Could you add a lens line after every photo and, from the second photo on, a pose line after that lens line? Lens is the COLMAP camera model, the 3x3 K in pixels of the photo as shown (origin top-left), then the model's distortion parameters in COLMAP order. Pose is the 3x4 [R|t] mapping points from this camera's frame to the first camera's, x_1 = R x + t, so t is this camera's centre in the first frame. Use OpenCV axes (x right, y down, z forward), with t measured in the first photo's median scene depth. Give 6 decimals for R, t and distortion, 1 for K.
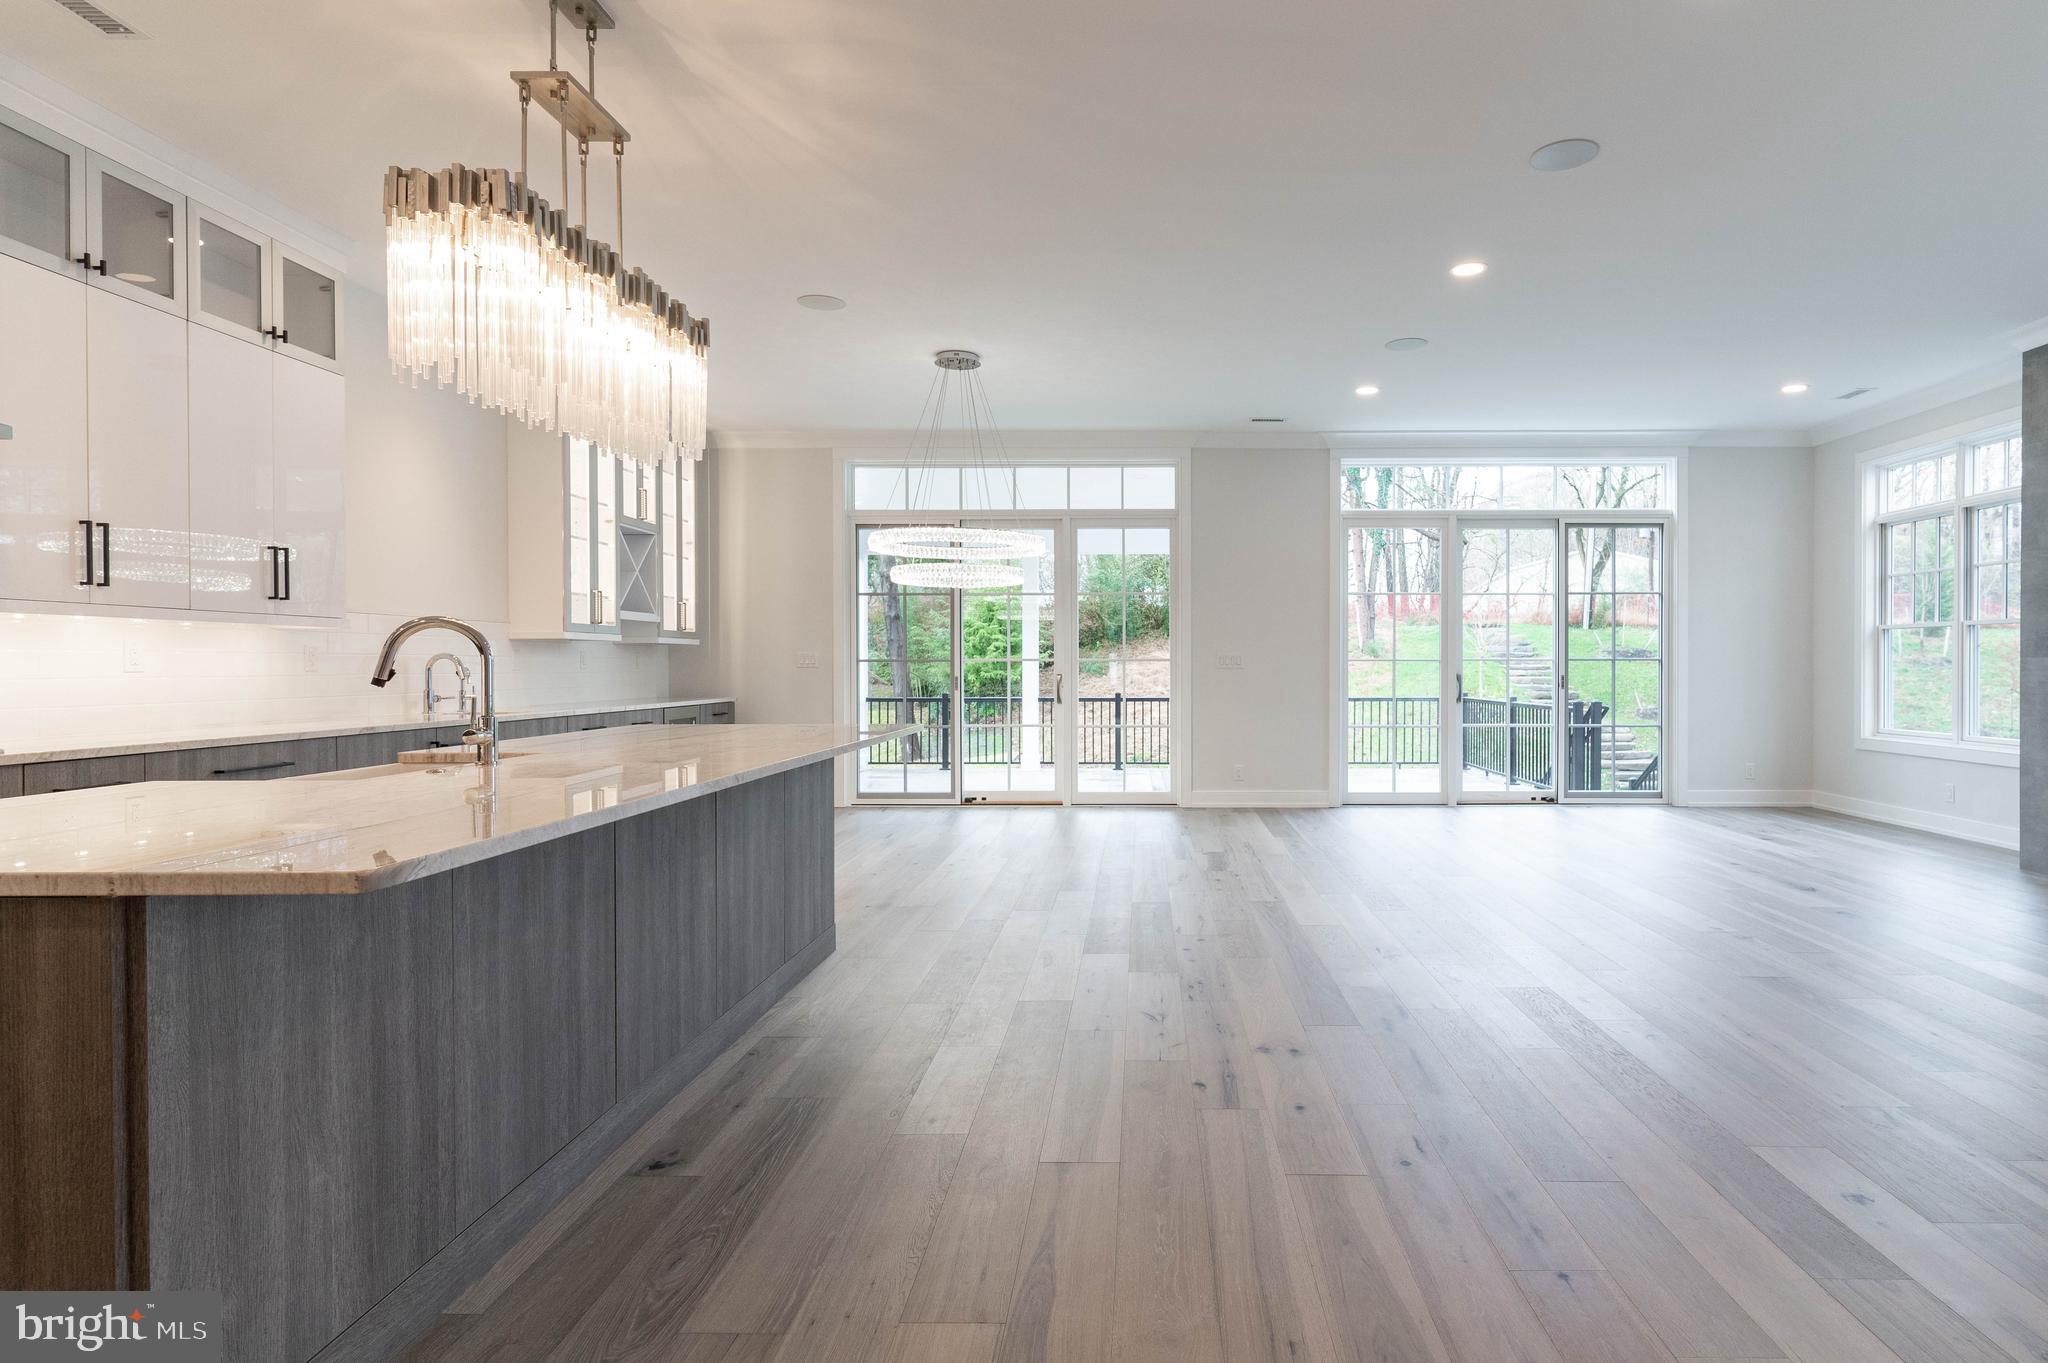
lens RADIAL K [[980.4, 0, 1027.4], [0, 980.4, 675.5], [0, 0, 1]] dist [0.001003, 0.000030]
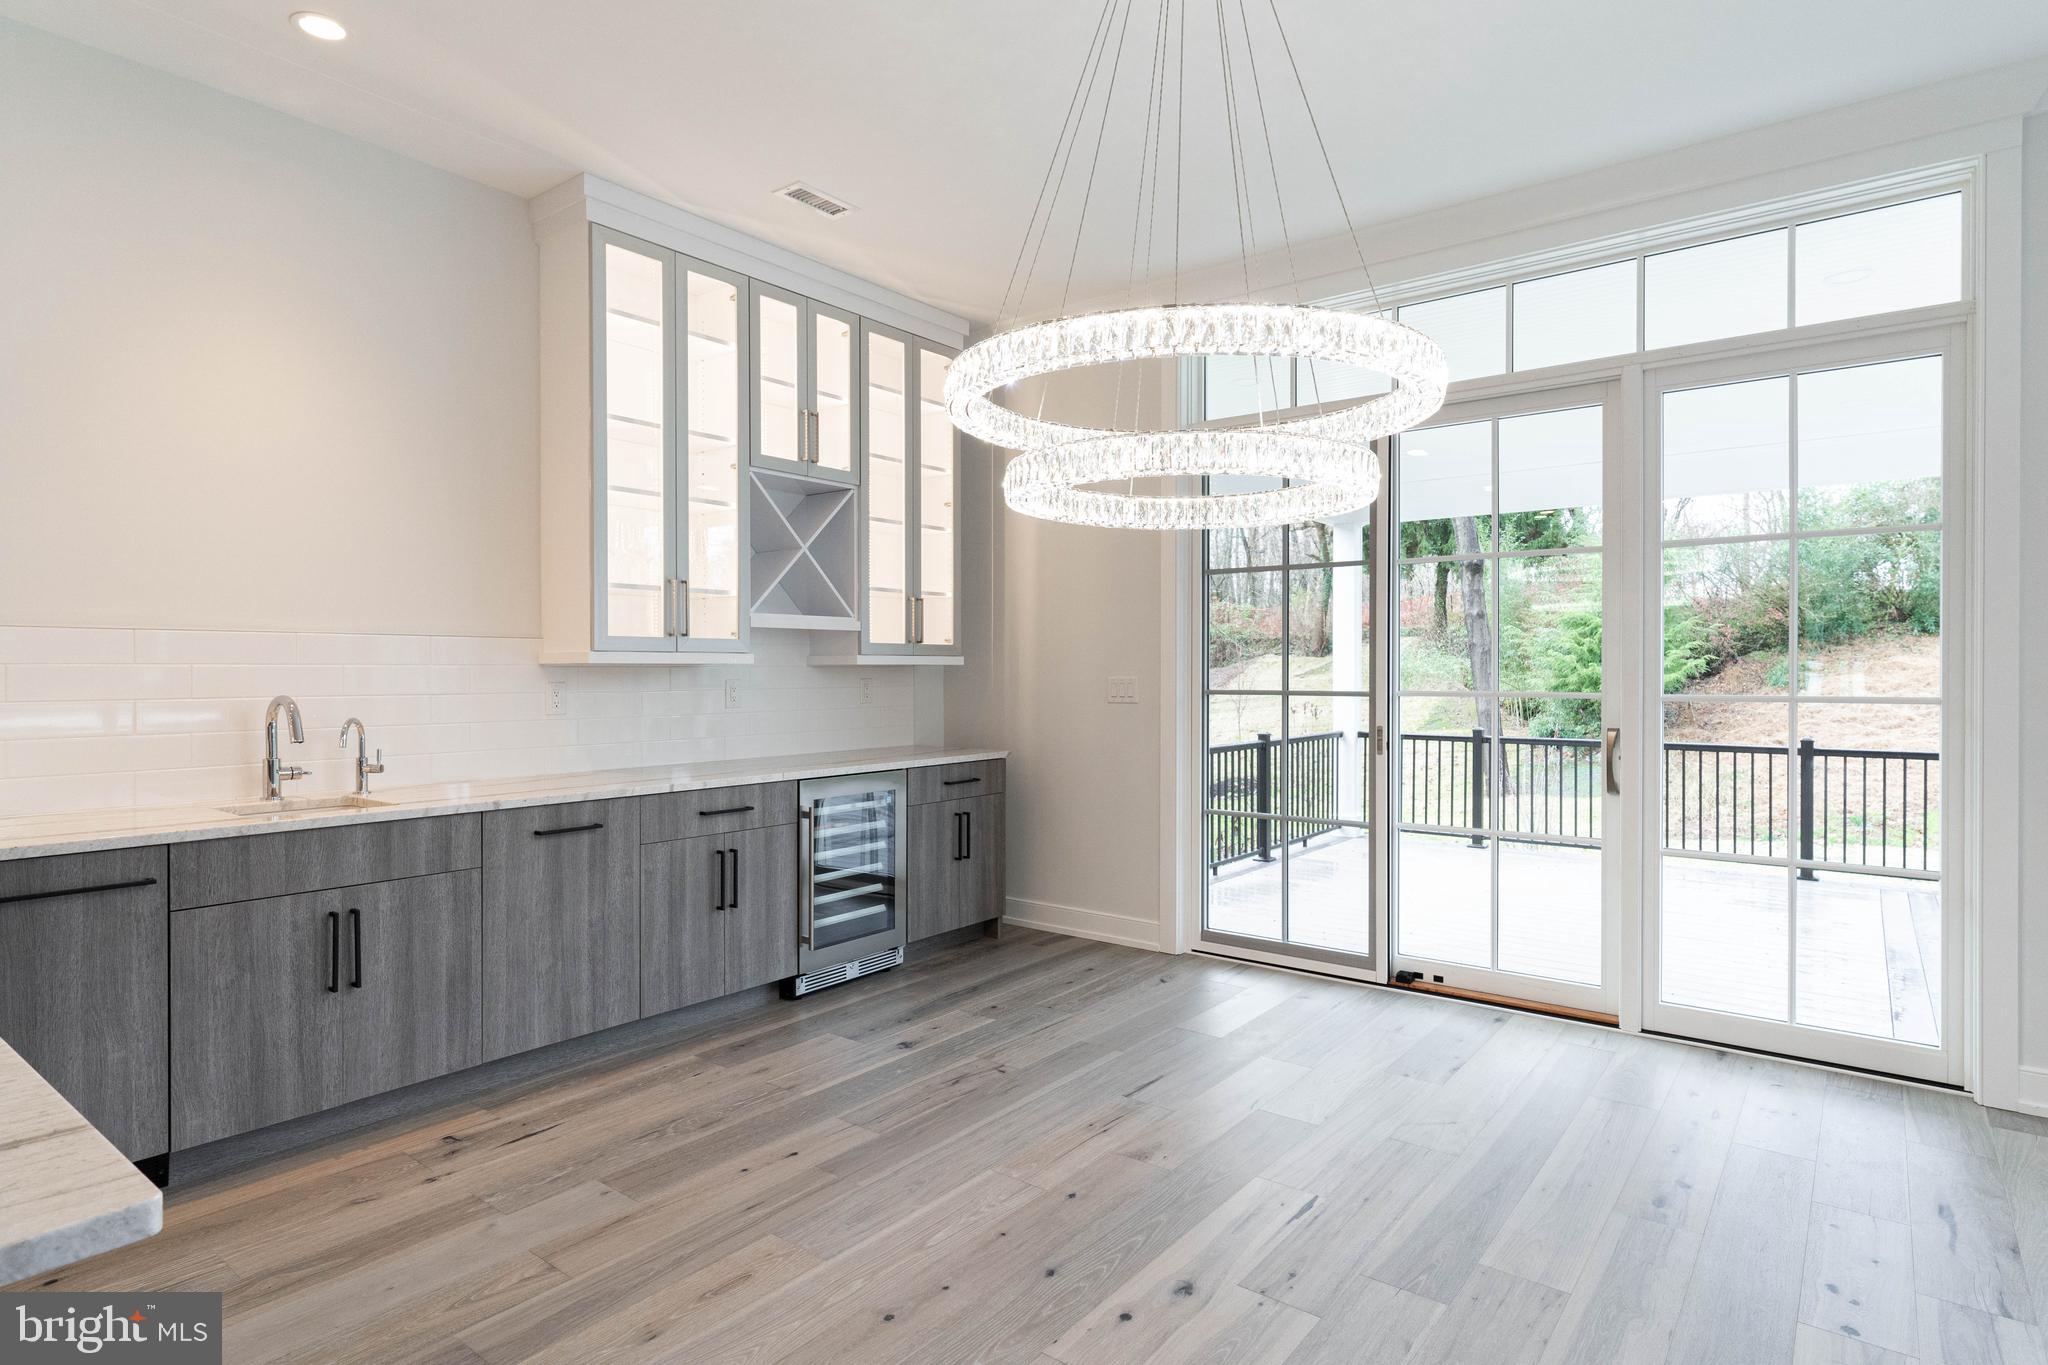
lens RADIAL K [[1085.1, 0, 1016.3], [0, 1085.1, 689.1], [0, 0, 1]] dist [0.003133, 0.000732]
pose [[0.851923, 0.006450, -0.523627, 0.058630], [-0.004612, 0.999978, 0.004815, -0.019847], [0.523646, -0.001687, 0.851934, 0.433444]]
